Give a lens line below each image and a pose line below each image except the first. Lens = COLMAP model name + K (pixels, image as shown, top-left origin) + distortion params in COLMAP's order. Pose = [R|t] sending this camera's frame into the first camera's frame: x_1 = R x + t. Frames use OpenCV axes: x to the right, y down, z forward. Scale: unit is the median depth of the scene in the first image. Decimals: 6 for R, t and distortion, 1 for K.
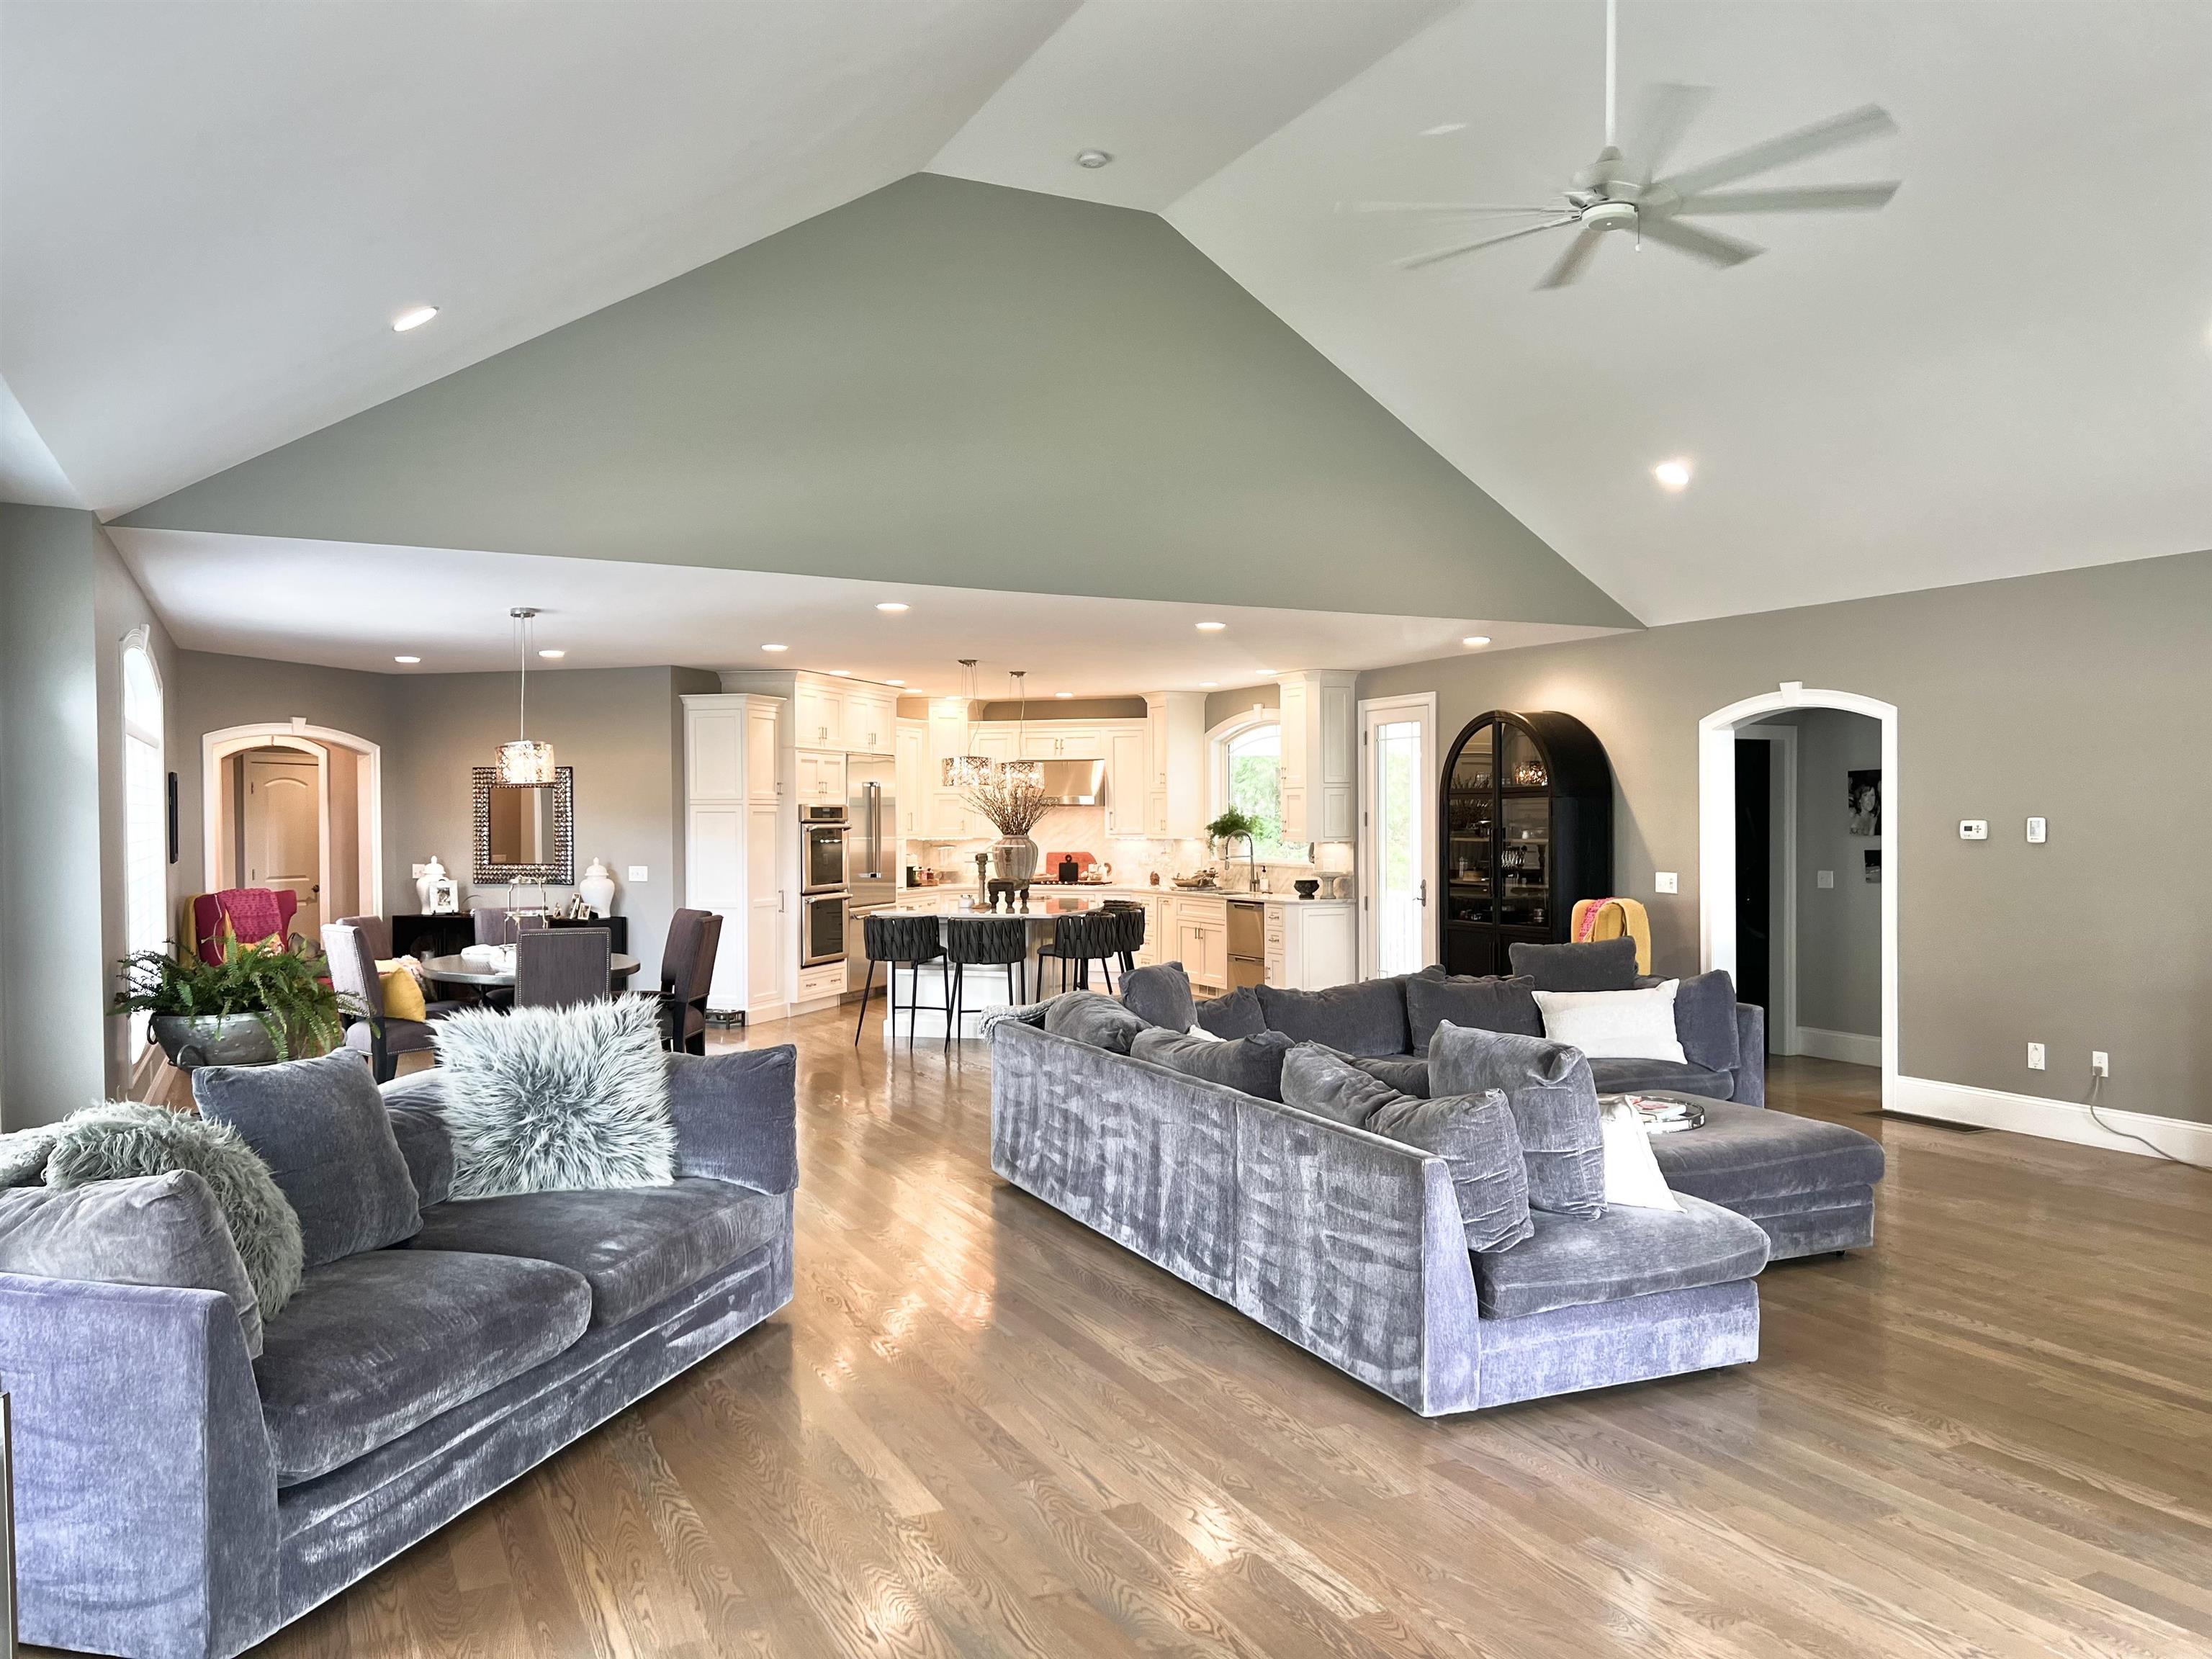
lens RADIAL K [[1692.8, 0, 1125.7], [0, 1692.8, 873.6], [0, 0, 1]] dist [0.186511, -0.393462]
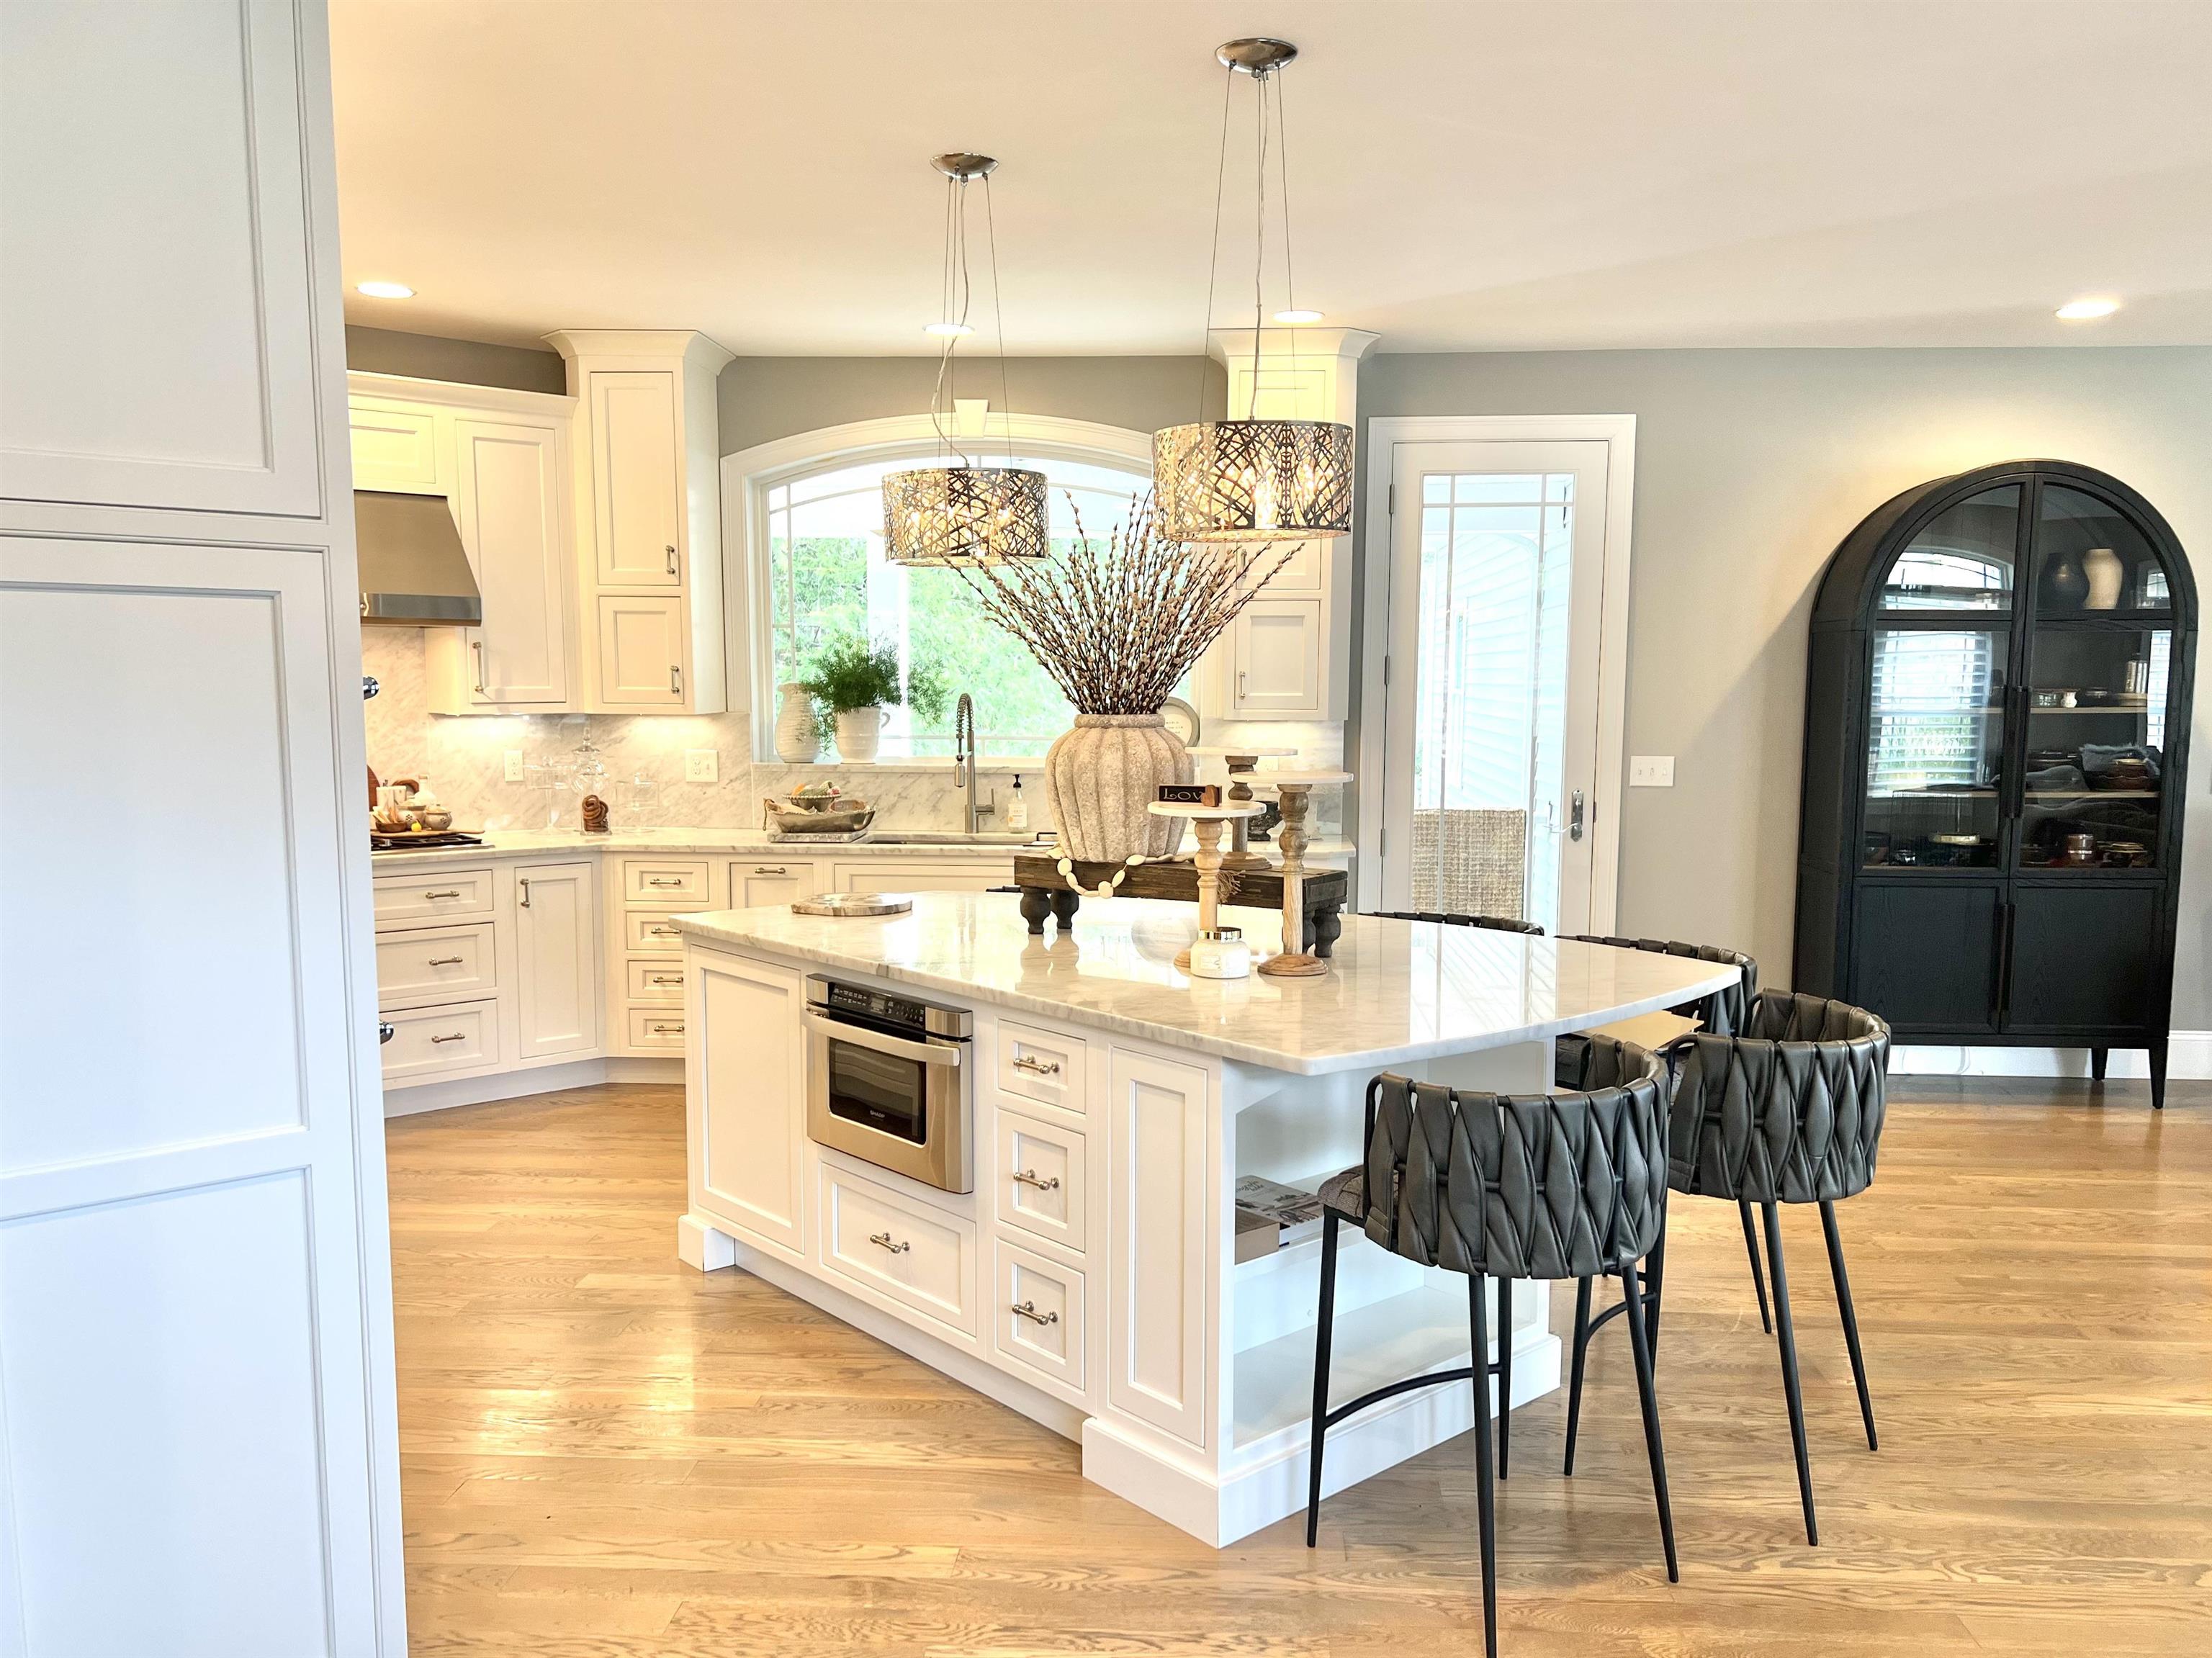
lens RADIAL K [[1692.6, 0, 1125.7], [0, 1692.6, 873.1], [0, 0, 1]] dist [0.186511, -0.393462]
pose [[0.499227, -0.094799, 0.861270, -0.318115], [0.022976, 0.995096, 0.096211, -0.022713], [-0.866167, -0.028243, 0.498957, 0.806521]]
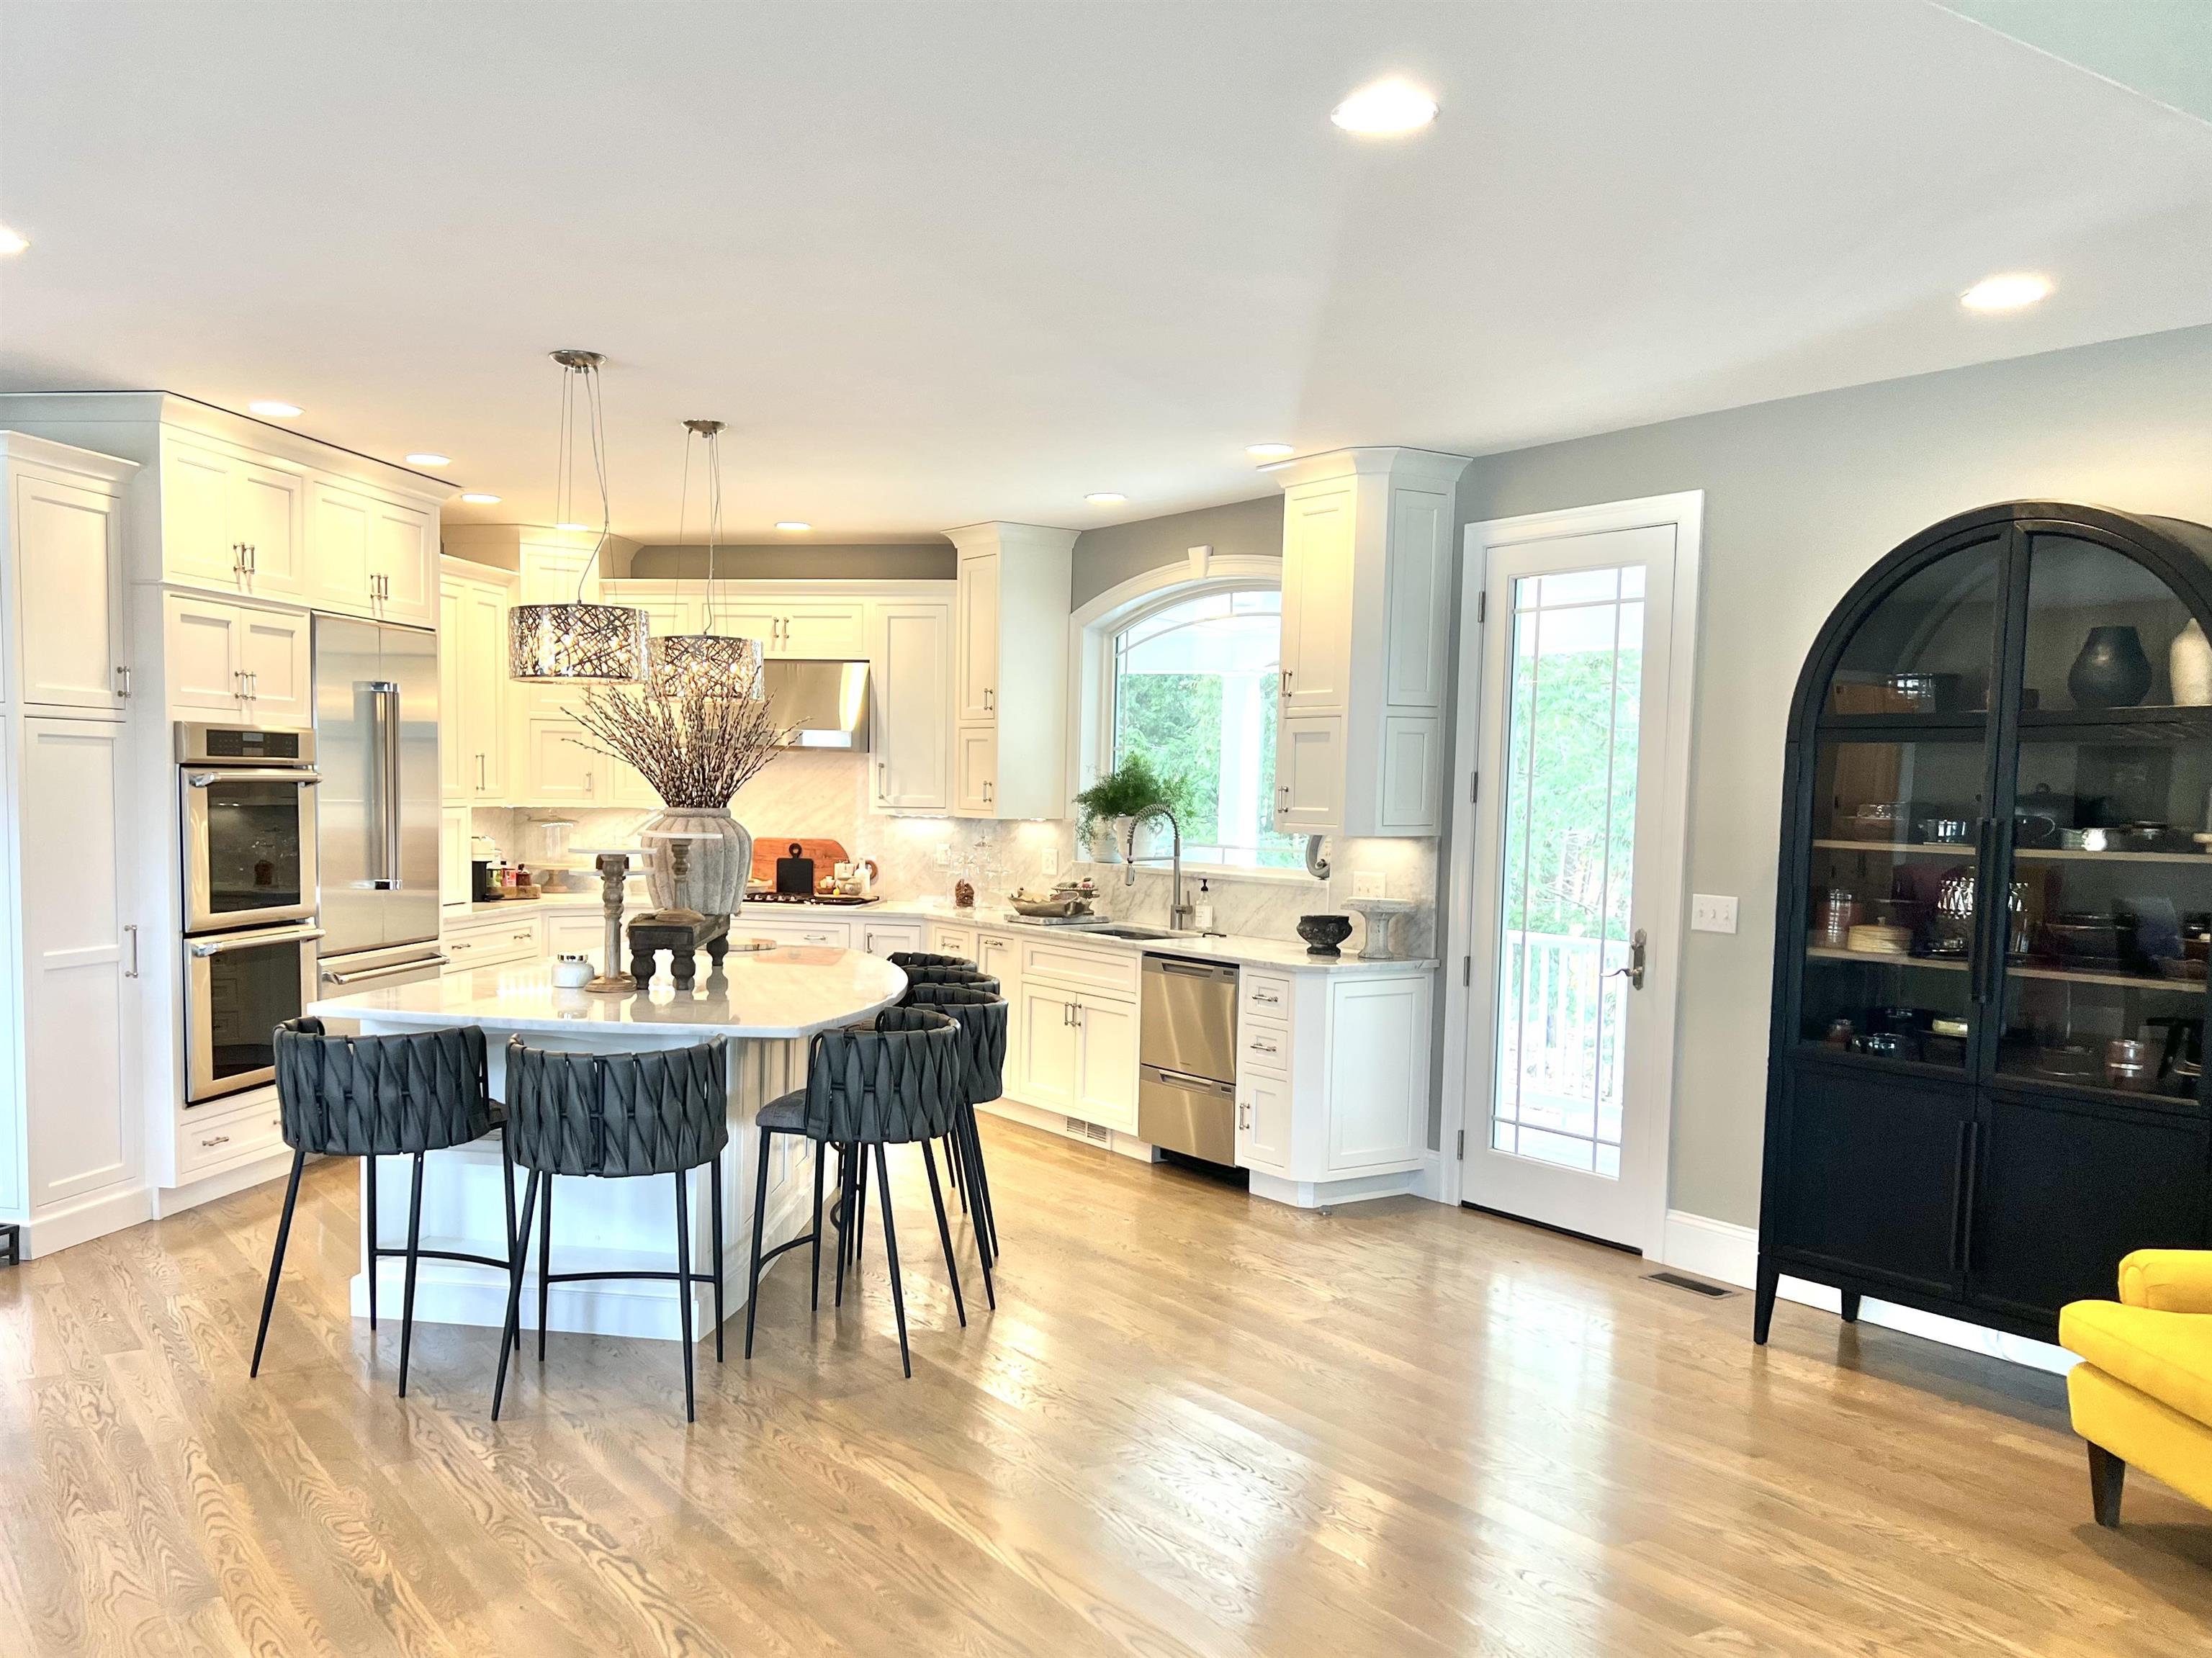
lens RADIAL K [[1834.9, 0, 1007.9], [0, 1834.9, 939.3], [0, 0, 1]] dist [0.142332, -0.263300]
pose [[0.993895, 0.013541, 0.109500, -0.036429], [-0.019283, 0.998484, 0.051546, -0.014560], [-0.108636, -0.053342, 0.992649, 0.510794]]
